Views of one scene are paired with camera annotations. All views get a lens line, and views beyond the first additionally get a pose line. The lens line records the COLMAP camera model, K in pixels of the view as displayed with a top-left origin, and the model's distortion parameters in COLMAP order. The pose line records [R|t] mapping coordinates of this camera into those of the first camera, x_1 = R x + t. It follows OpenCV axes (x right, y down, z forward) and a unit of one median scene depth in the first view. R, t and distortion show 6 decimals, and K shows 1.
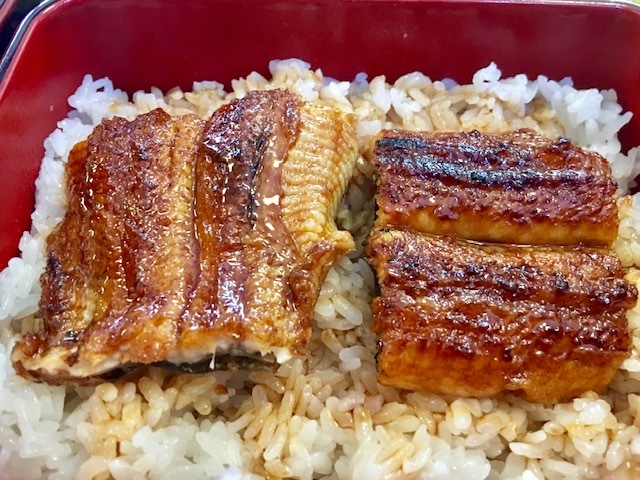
lens RADIAL K [[623.3, 0, 320.0], [0, 623.3, 240.0], [0, 0, 1]] dist [0.000572, -0.001022]
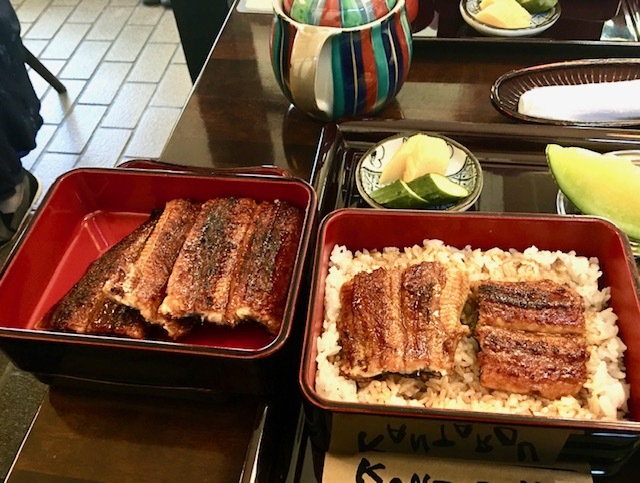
lens RADIAL K [[623.3, 0, 320.0], [0, 623.3, 241.5], [0, 0, 1]] dist [0.000572, -0.001022]
pose [[0.992096, 0.019143, -0.124013, -0.228020], [-0.034543, 0.991774, -0.123248, -0.017429], [0.120634, 0.126558, 0.984597, -1.495874]]
